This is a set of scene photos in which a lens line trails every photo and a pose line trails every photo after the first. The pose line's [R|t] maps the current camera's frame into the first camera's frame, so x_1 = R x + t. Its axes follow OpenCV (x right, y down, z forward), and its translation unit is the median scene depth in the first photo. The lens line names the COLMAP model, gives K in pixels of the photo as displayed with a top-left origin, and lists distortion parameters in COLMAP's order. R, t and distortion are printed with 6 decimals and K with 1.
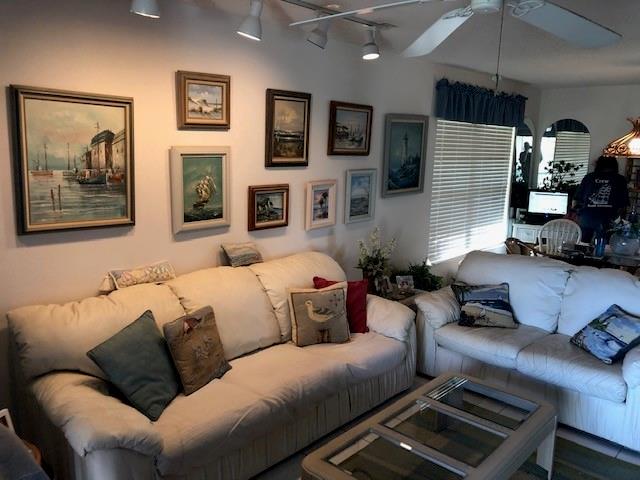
lens RADIAL K [[527.4, 0, 315.0], [0, 527.4, 241.9], [0, 0, 1]] dist [0.044549, -0.070580]
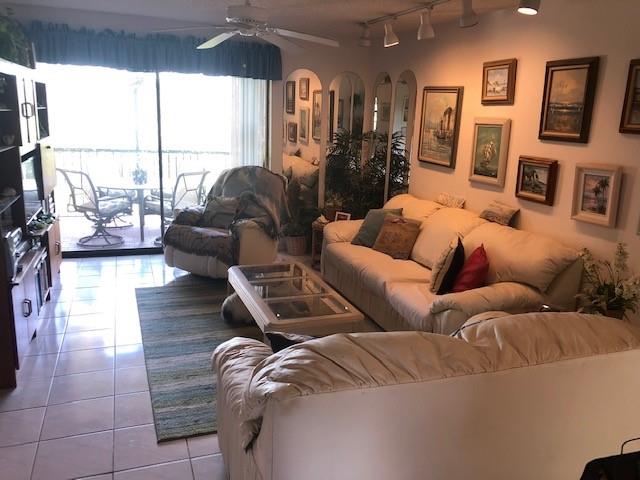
lens RADIAL K [[527.4, 0, 319.0], [0, 527.4, 237.3], [0, 0, 1]] dist [0.044549, -0.070580]
pose [[-0.441058, 0.171080, -0.881022, 1.108889], [-0.213635, 0.933433, 0.288207, -0.183638], [0.871681, 0.315334, -0.375149, 1.158484]]
